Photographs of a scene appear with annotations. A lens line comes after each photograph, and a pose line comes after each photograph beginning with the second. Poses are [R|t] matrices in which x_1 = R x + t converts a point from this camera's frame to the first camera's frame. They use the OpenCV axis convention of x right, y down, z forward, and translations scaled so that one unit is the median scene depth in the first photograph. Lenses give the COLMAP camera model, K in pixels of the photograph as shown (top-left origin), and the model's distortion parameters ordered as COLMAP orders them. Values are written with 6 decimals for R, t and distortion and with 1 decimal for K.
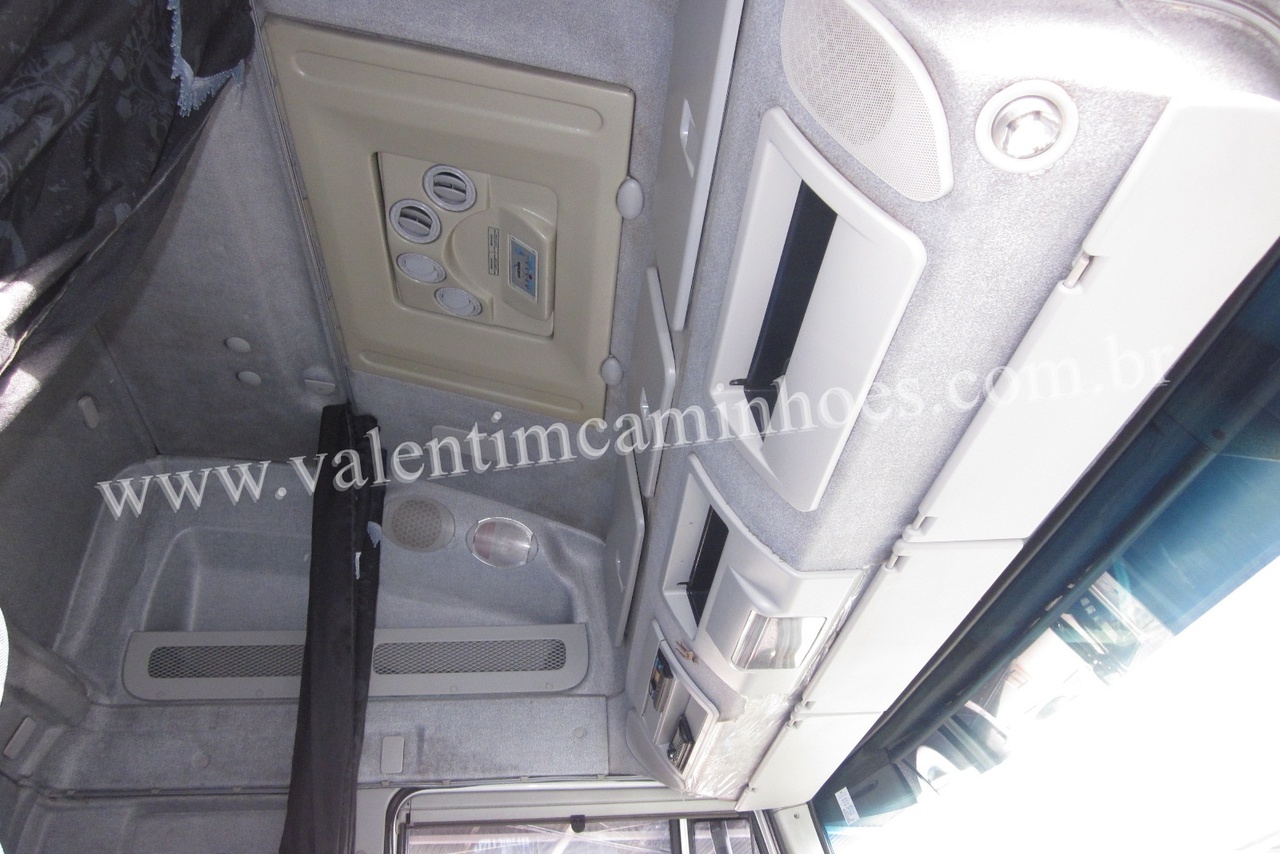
lens RADIAL K [[1061.1, 0, 641.0], [0, 1061.1, 423.5], [0, 0, 1]] dist [-0.034550, 0.002301]
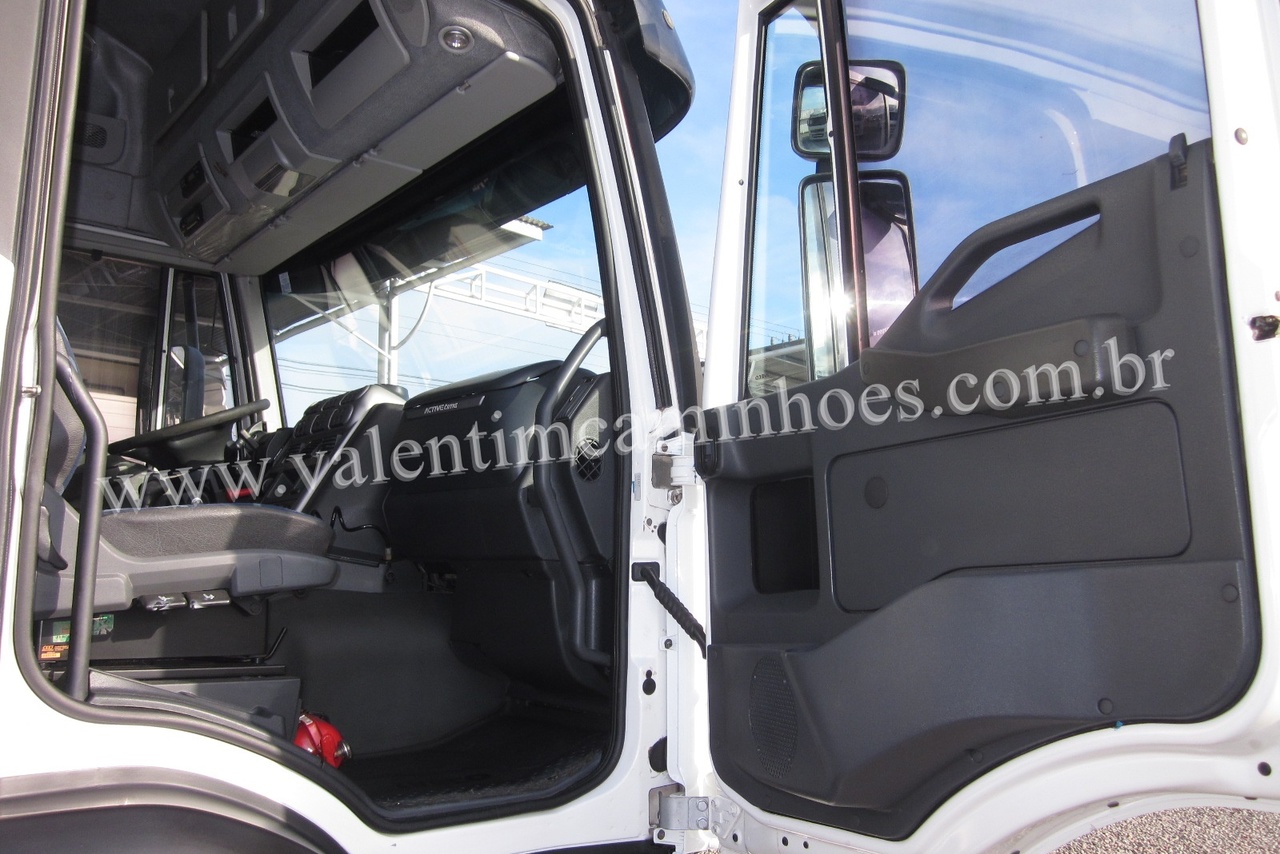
lens RADIAL K [[1061.1, 0, 640.5], [0, 1061.1, 421.1], [0, 0, 1]] dist [-0.034550, 0.002301]
pose [[0.834040, 0.149092, 0.531176, -0.174719], [-0.355032, 0.881994, 0.309901, -0.139703], [-0.422290, -0.447054, 0.788551, -0.582209]]
